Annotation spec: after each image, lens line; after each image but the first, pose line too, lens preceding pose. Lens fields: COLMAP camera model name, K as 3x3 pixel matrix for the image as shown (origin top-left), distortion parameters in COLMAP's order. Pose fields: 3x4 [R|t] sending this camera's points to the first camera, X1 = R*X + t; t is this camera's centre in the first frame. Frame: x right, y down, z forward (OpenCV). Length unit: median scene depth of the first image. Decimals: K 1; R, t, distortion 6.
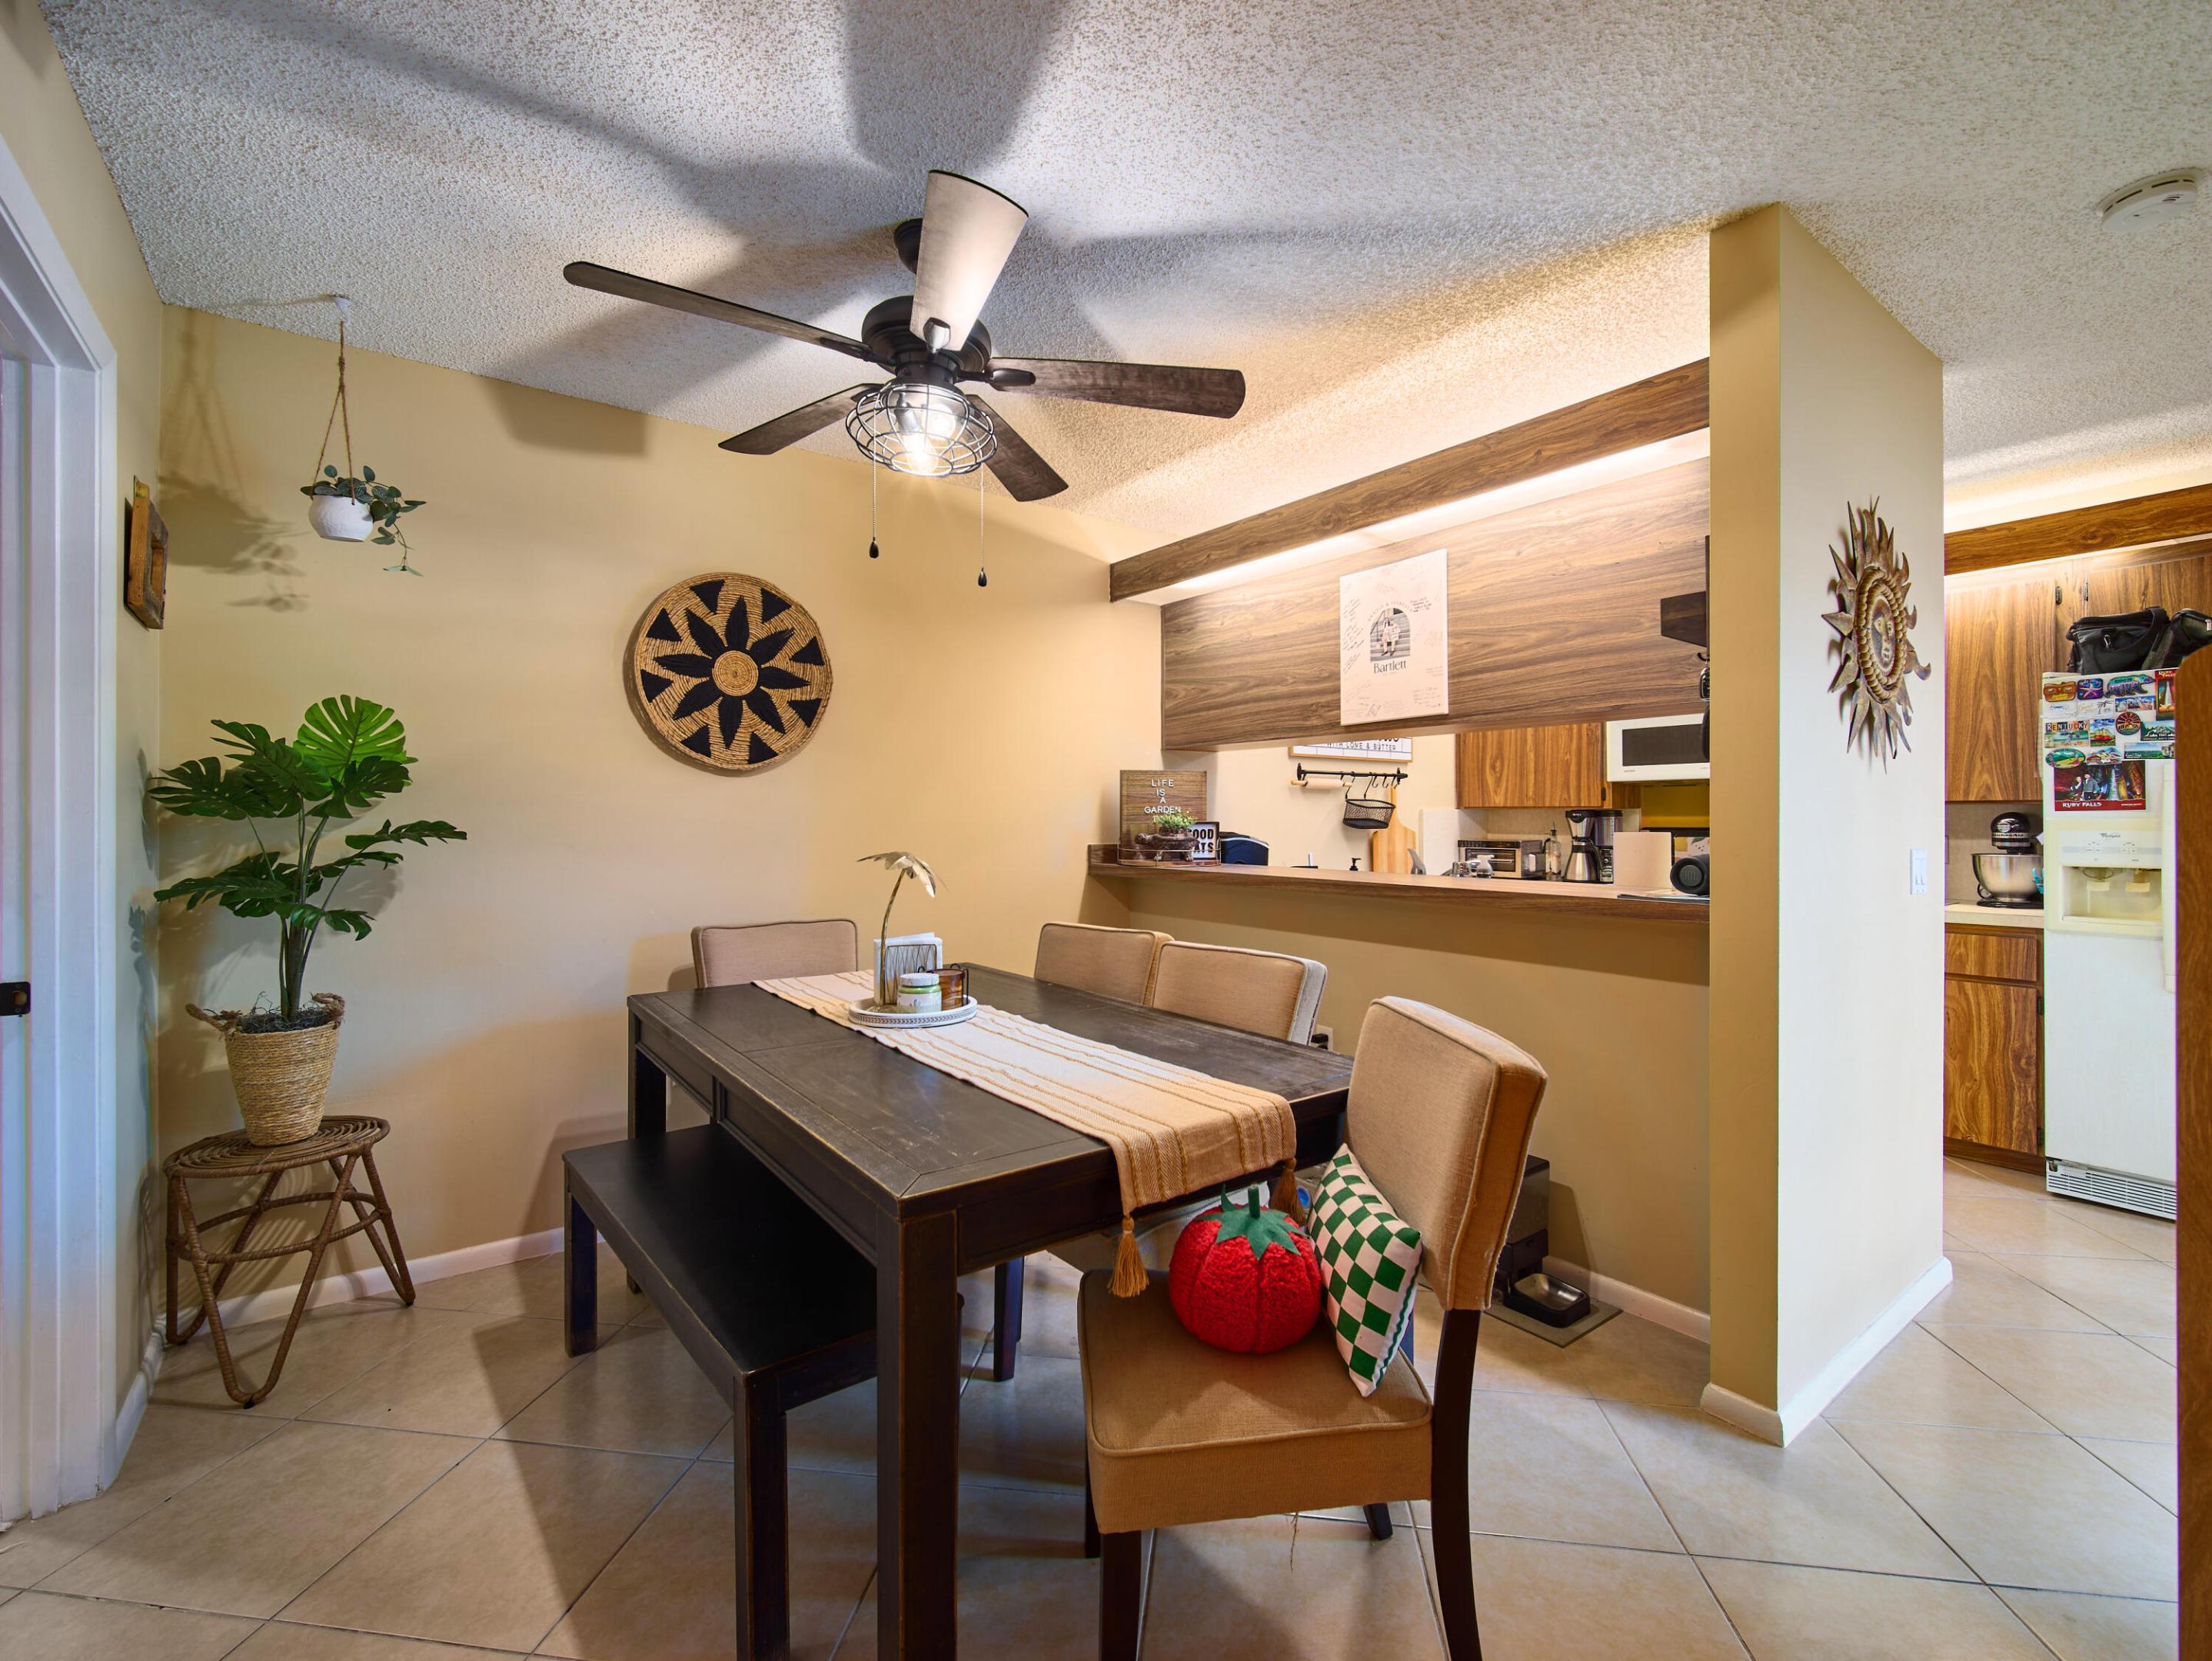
lens RADIAL K [[983.1, 0, 1106.0], [0, 983.1, 830.5], [0, 0, 1]] dist [-0.014483, 0.000269]
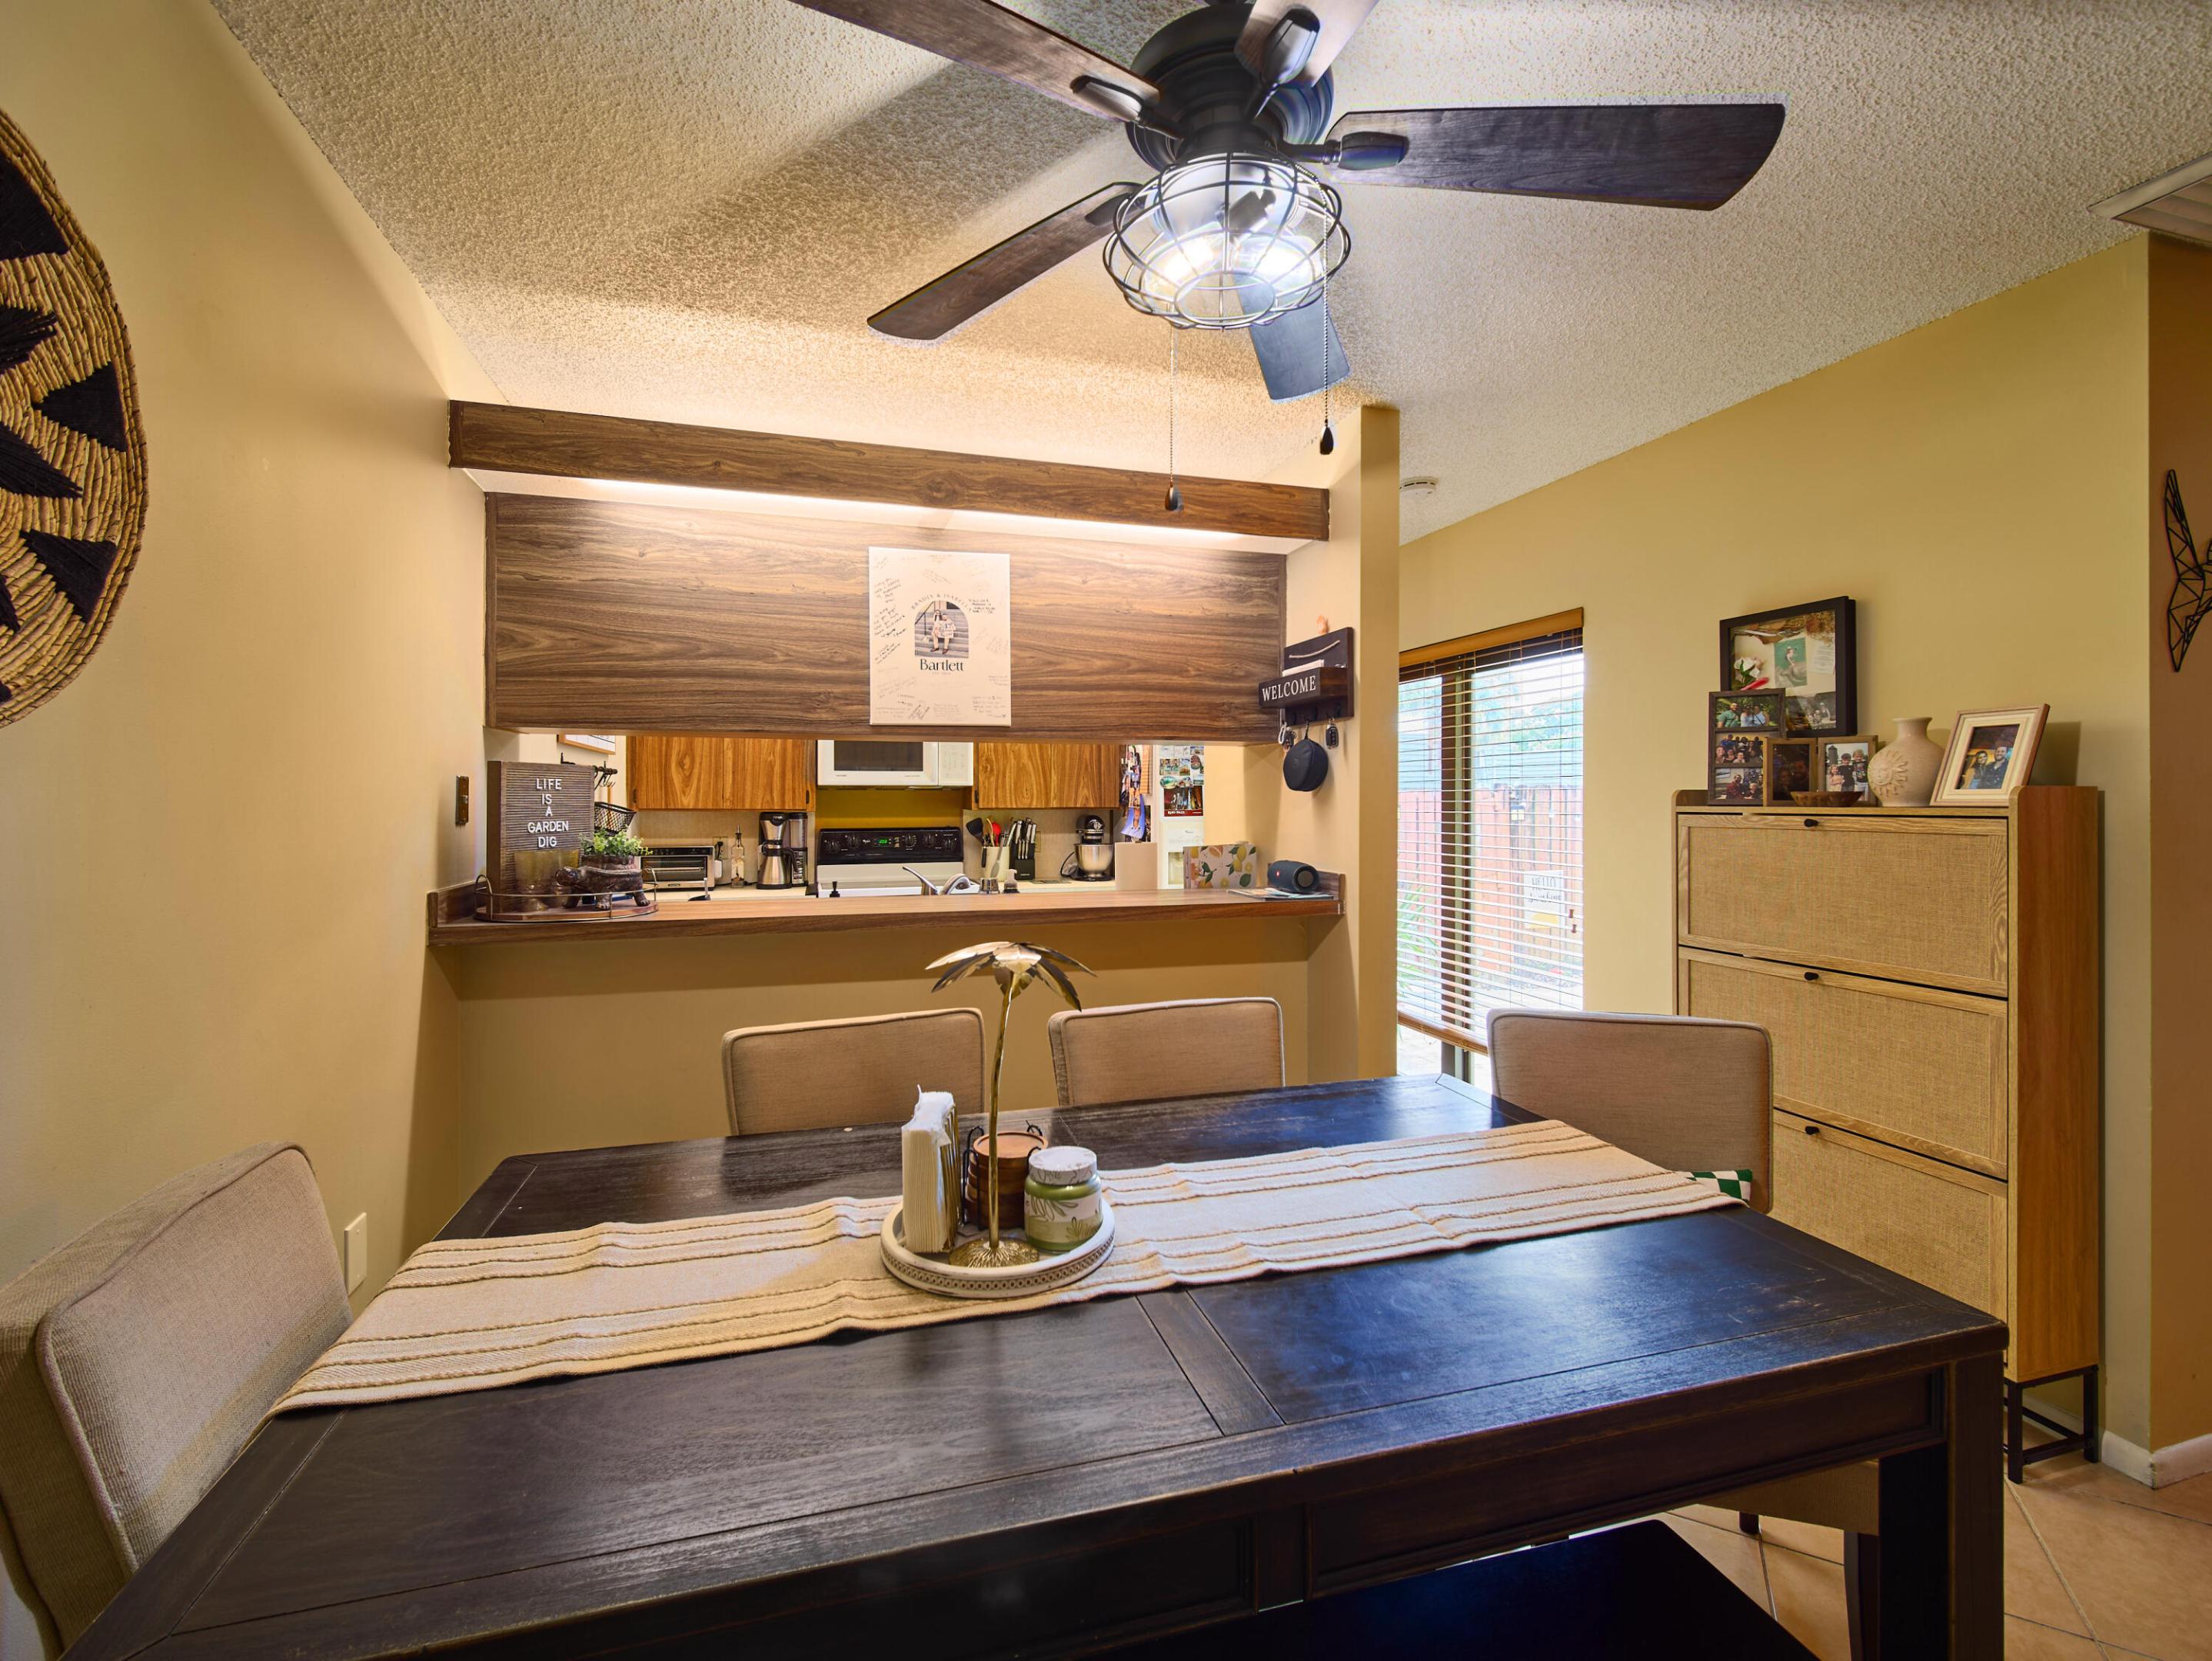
lens RADIAL K [[983.1, 0, 1106.0], [0, 983.1, 830.5], [0, 0, 1]] dist [-0.014483, 0.000269]
pose [[0.327597, -0.028072, 0.944401, -0.508390], [0.010490, 0.999605, 0.026074, -0.038132], [-0.944759, 0.001365, 0.327762, 0.559188]]
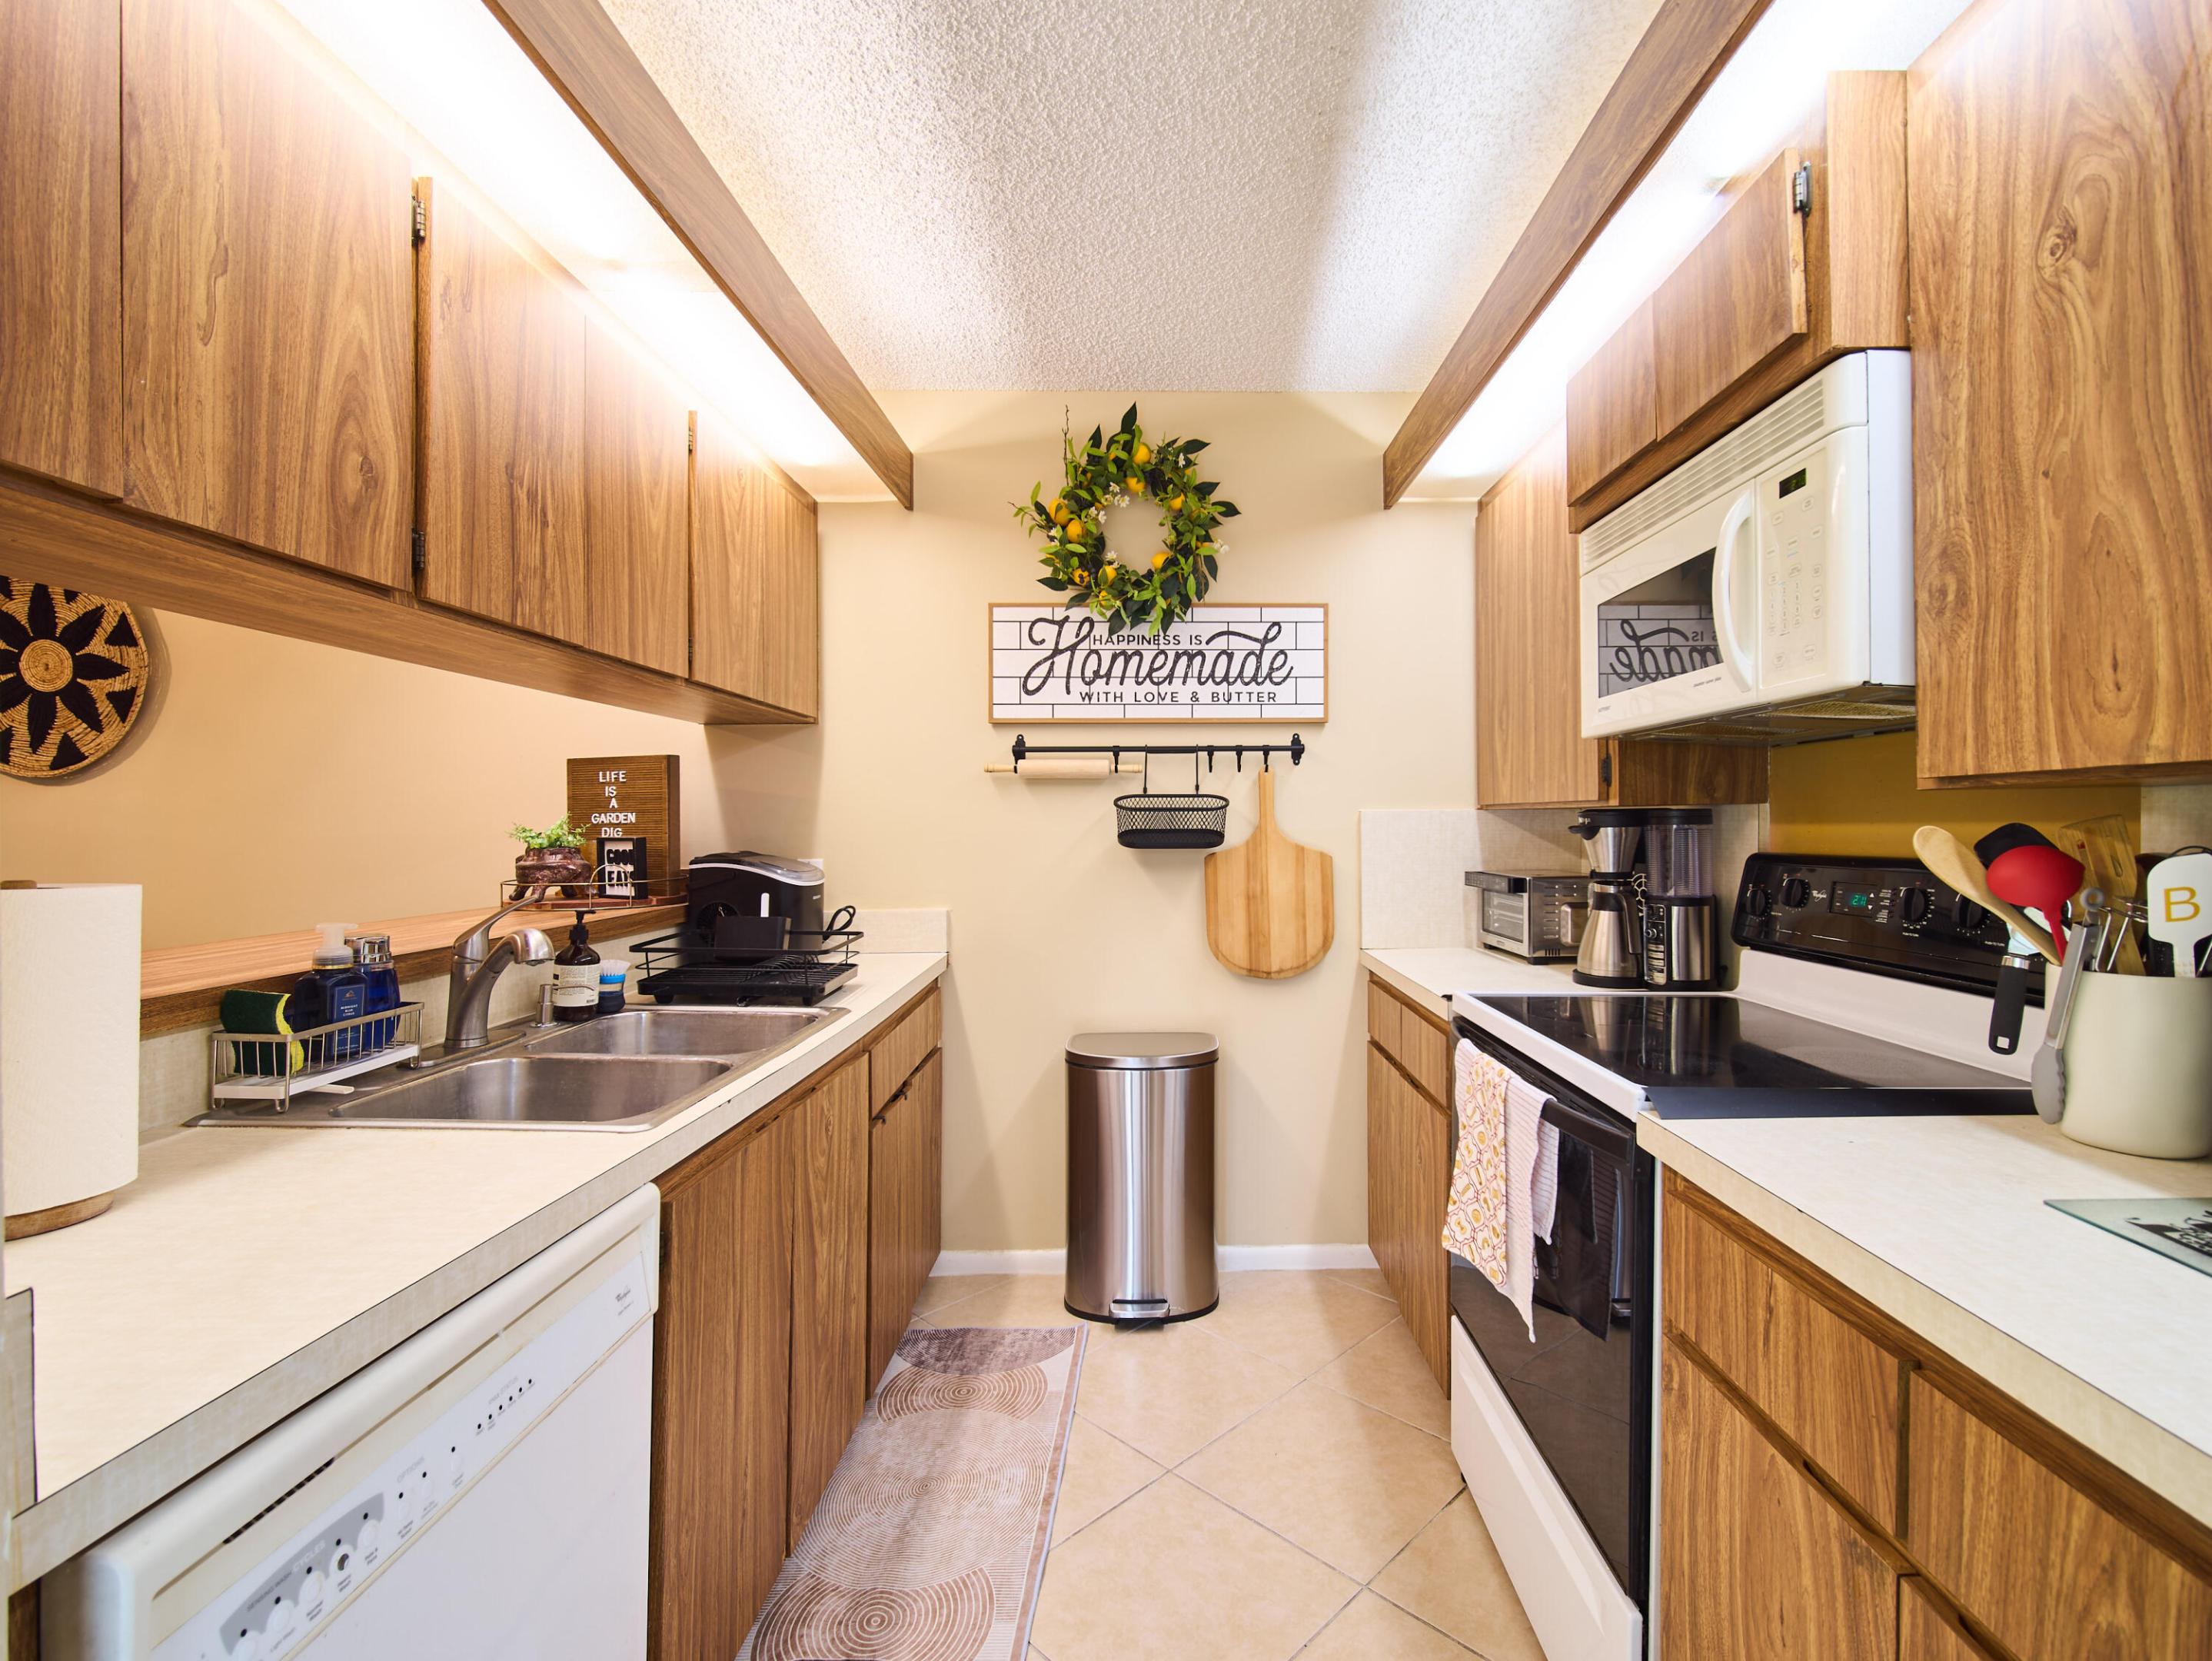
lens RADIAL K [[983.1, 0, 1106.0], [0, 983.1, 830.5], [0, 0, 1]] dist [-0.014483, 0.000269]
pose [[0.820421, 0.000418, -0.571759, 0.840323], [-0.002493, 0.999993, -0.002845, -0.014995], [0.571754, 0.003760, 0.820416, 0.809732]]
